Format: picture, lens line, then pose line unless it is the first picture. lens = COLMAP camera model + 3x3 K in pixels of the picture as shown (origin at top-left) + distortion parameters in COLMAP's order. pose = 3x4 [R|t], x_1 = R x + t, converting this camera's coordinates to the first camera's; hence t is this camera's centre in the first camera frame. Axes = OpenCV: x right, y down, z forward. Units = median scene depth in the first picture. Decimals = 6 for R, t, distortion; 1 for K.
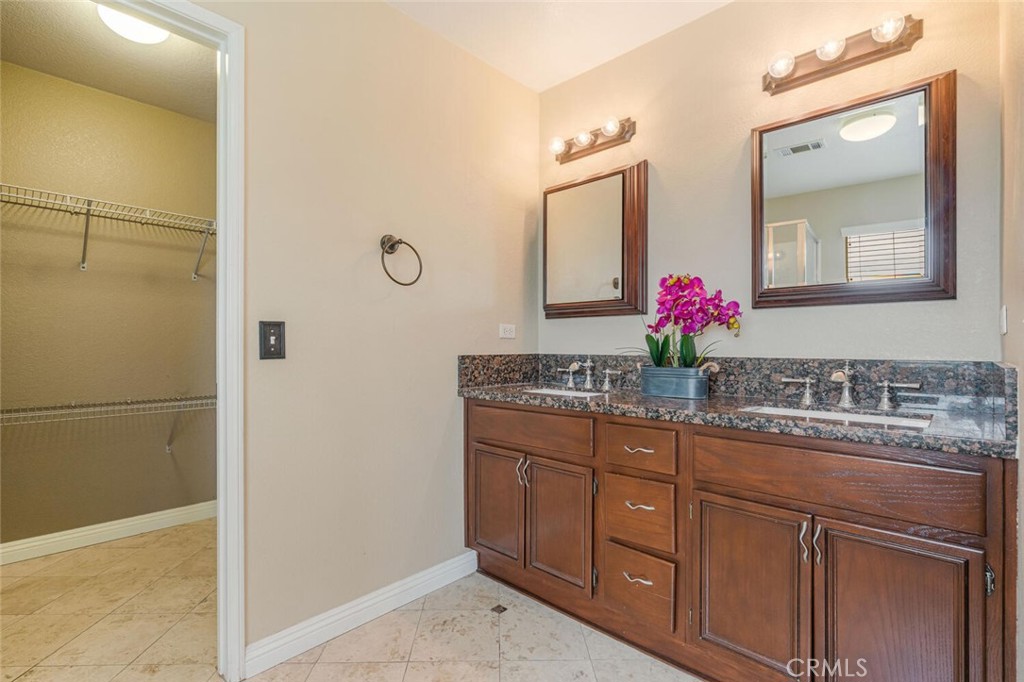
lens RADIAL K [[486.1, 0, 512.0], [0, 486.1, 341.0], [0, 0, 1]] dist [-0.044440, 0.017597]
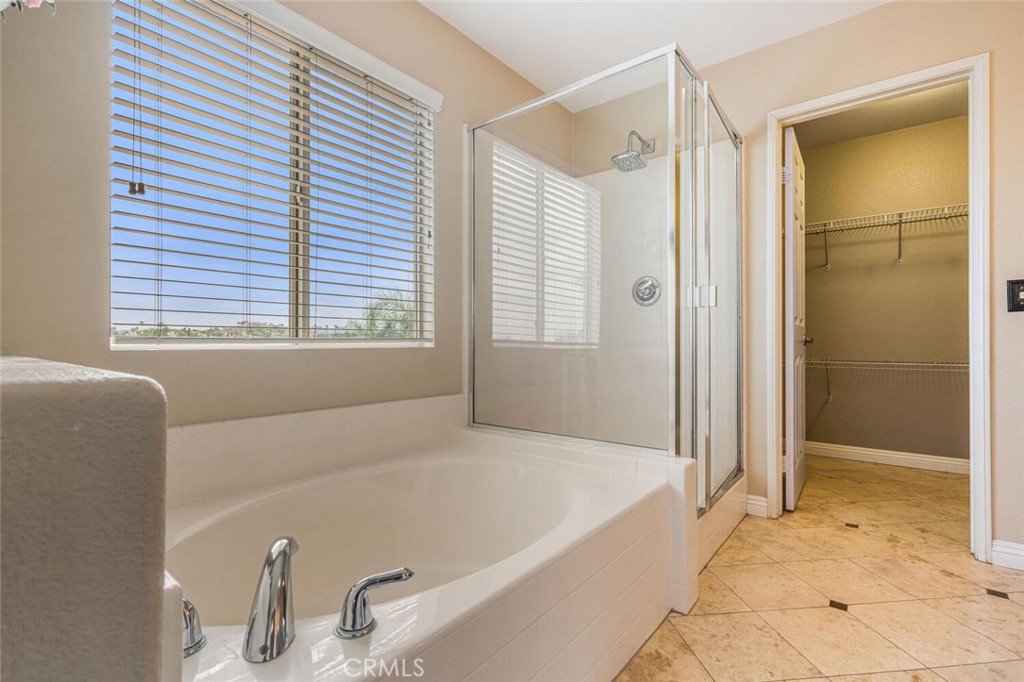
lens RADIAL K [[486.1, 0, 512.0], [0, 486.1, 341.0], [0, 0, 1]] dist [-0.044440, 0.017597]
pose [[0.091306, -0.000536, -0.995823, 0.389595], [0.003800, 0.999993, -0.000190, 0.073938], [0.995816, -0.003767, 0.091307, -0.263935]]
